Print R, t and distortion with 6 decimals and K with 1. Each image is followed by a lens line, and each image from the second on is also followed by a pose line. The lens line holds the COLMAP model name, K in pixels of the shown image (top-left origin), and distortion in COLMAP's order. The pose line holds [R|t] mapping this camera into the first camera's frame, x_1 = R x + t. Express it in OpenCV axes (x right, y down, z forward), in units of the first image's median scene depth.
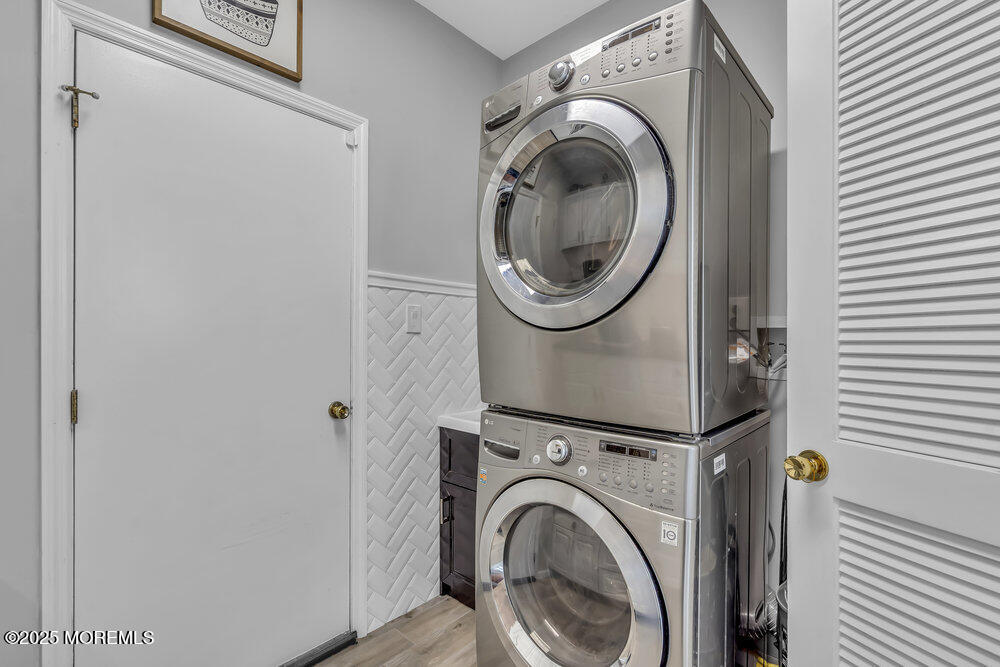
lens RADIAL K [[445.5, 0, 499.9], [0, 445.5, 338.5], [0, 0, 1]] dist [-0.011626, -0.000863]
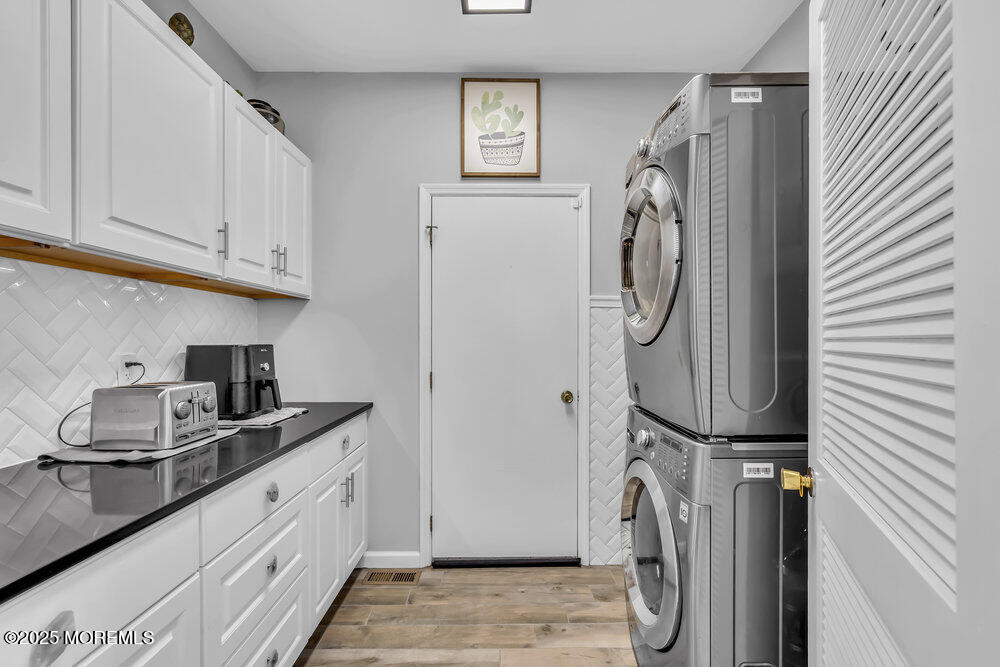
lens RADIAL K [[445.5, 0, 499.9], [0, 445.5, 338.5], [0, 0, 1]] dist [-0.011626, -0.000863]
pose [[0.675326, 0.001809, -0.737517, 0.604507], [-0.001826, 0.999998, 0.000782, -0.028727], [0.737517, 0.000819, 0.675328, -0.135768]]
